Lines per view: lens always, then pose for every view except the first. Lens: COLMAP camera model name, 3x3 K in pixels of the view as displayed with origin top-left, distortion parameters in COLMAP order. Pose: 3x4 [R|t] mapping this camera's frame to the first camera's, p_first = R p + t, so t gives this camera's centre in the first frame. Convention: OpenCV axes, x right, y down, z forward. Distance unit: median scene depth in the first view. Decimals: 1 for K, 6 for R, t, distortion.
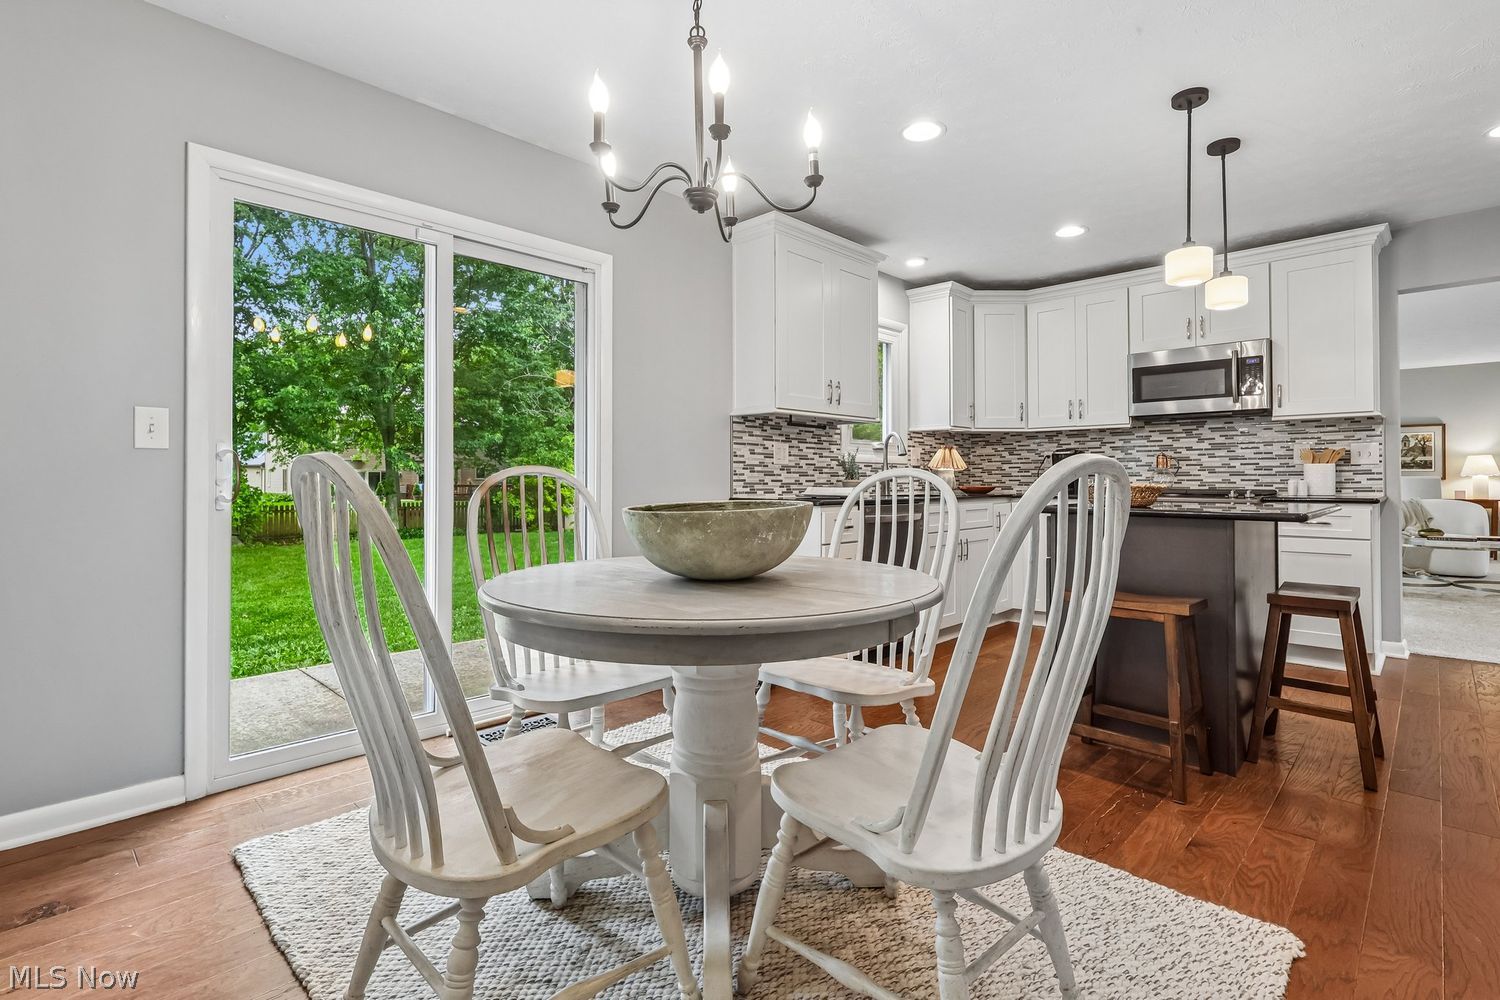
lens RADIAL K [[715.2, 0, 748.8], [0, 715.2, 477.1], [0, 0, 1]] dist [0.000615, 0.000248]
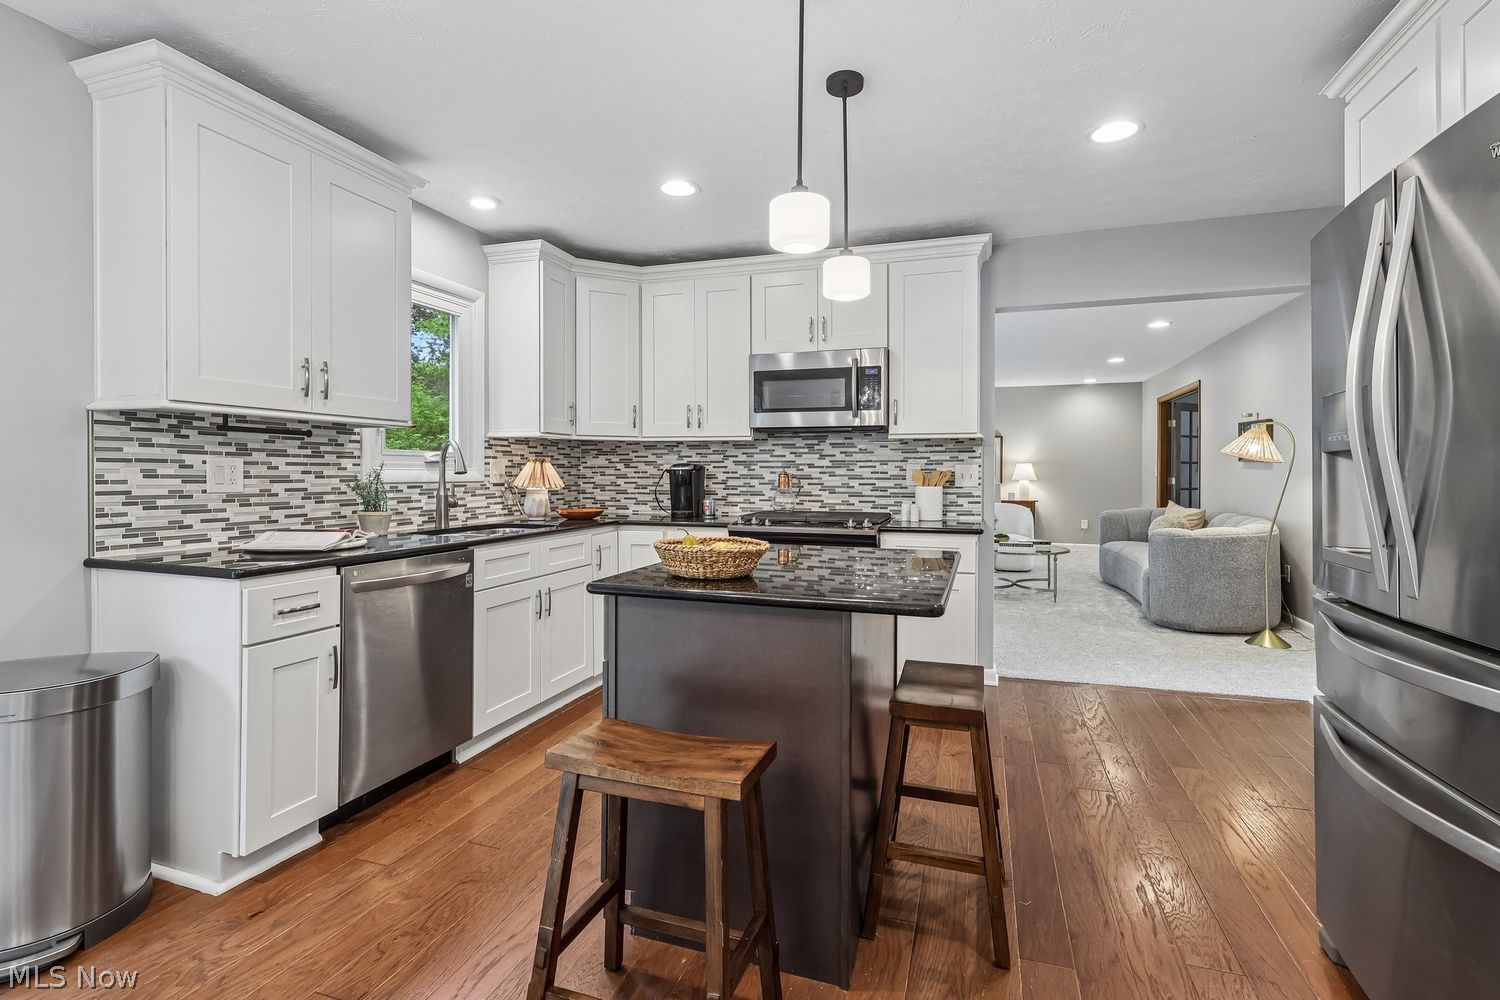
lens RADIAL K [[715.2, 0, 748.8], [0, 715.2, 477.1], [0, 0, 1]] dist [0.000615, 0.000248]
pose [[0.899151, 0.000238, 0.437638, 0.164632], [-0.005625, 0.999924, 0.011013, -0.037075], [-0.437602, -0.012364, 0.899084, 0.245346]]
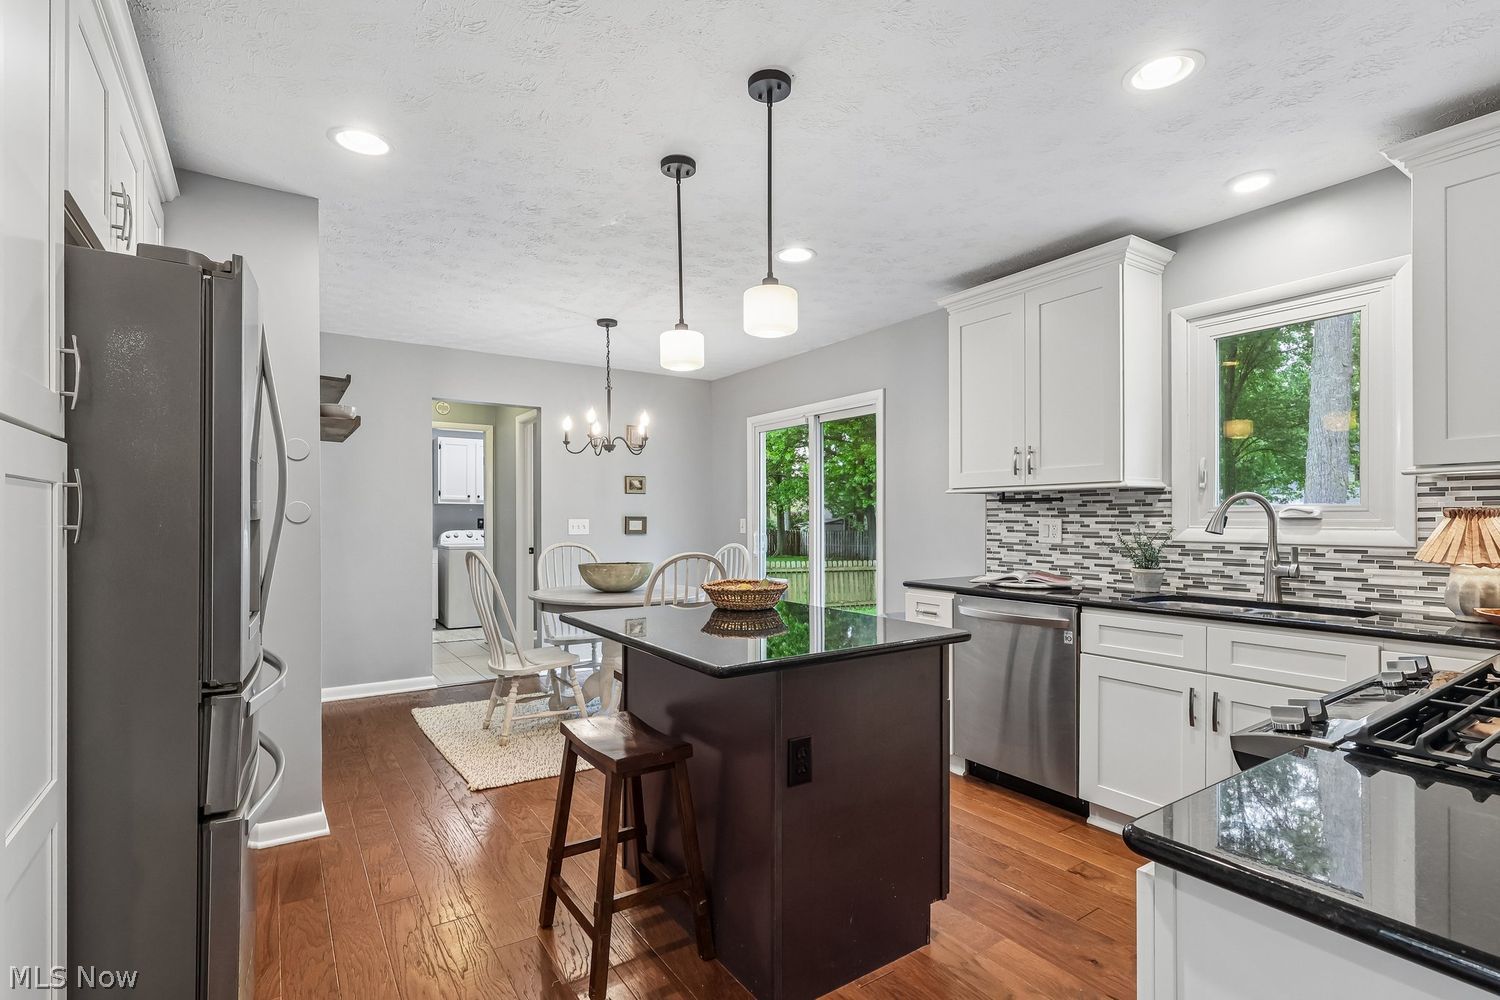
lens RADIAL K [[705.5, 0, 741.0], [0, 705.5, 521.8], [0, 0, 1]] dist [-0.002158, 0.000048]
pose [[-0.214837, 0.006199, -0.976630, 0.883065], [0.008023, 0.999957, 0.004582, -0.046742], [0.976617, -0.006851, -0.214878, 0.758090]]
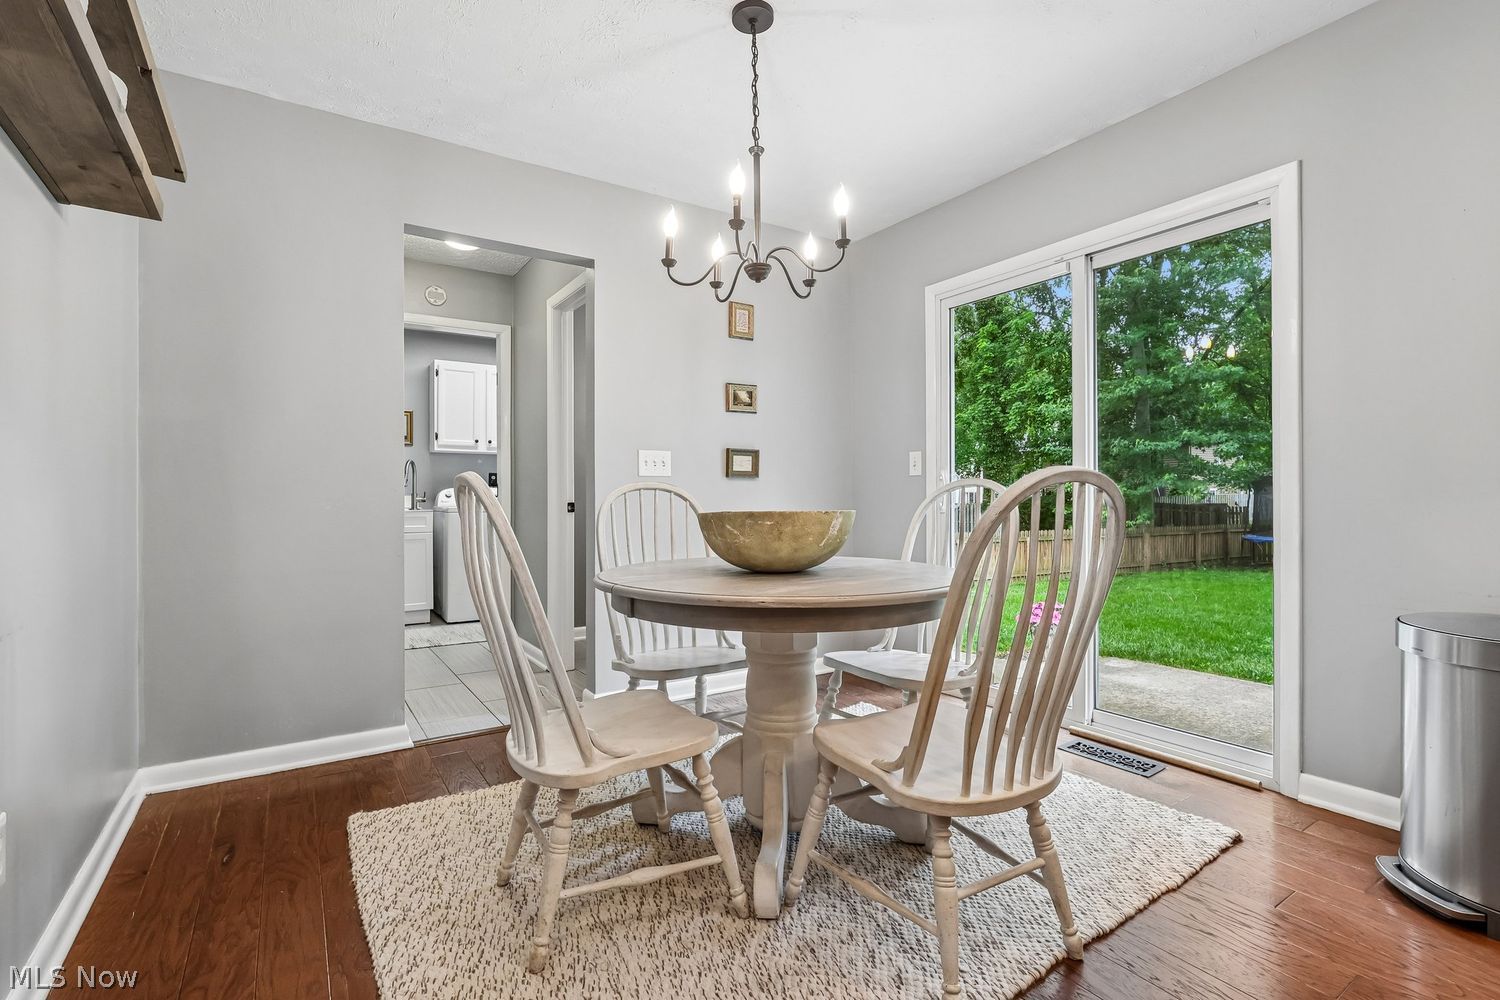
lens RADIAL K [[692.5, 0, 746.9], [0, 692.5, 493.9], [0, 0, 1]] dist [-0.001826, -0.000771]
pose [[-0.218143, -0.001817, -0.975915, 0.419912], [0.011688, 0.999922, -0.004474, 0.003103], [0.975847, -0.012382, -0.218104, 0.462822]]
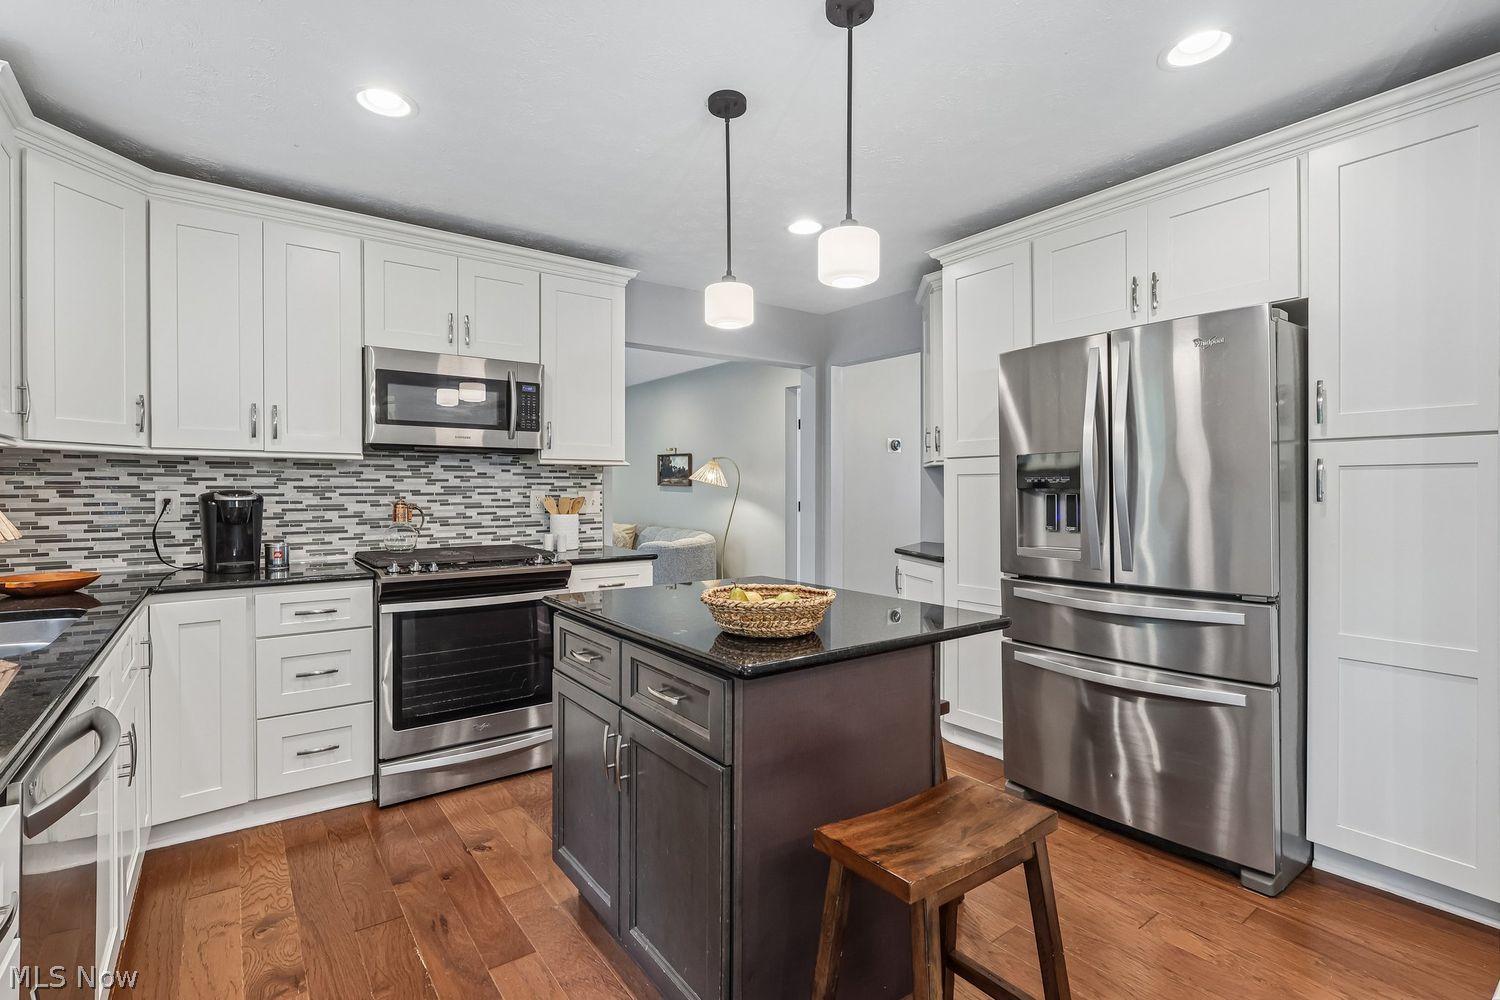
lens RADIAL K [[697.4, 0, 750.5], [0, 697.4, 491.1], [0, 0, 1]] dist [-0.000538, 0.000360]
pose [[0.165339, -0.001354, 0.986236, -0.024415], [-0.004645, 0.999987, 0.002151, -0.046963], [-0.986226, -0.004936, 0.165331, 0.583811]]
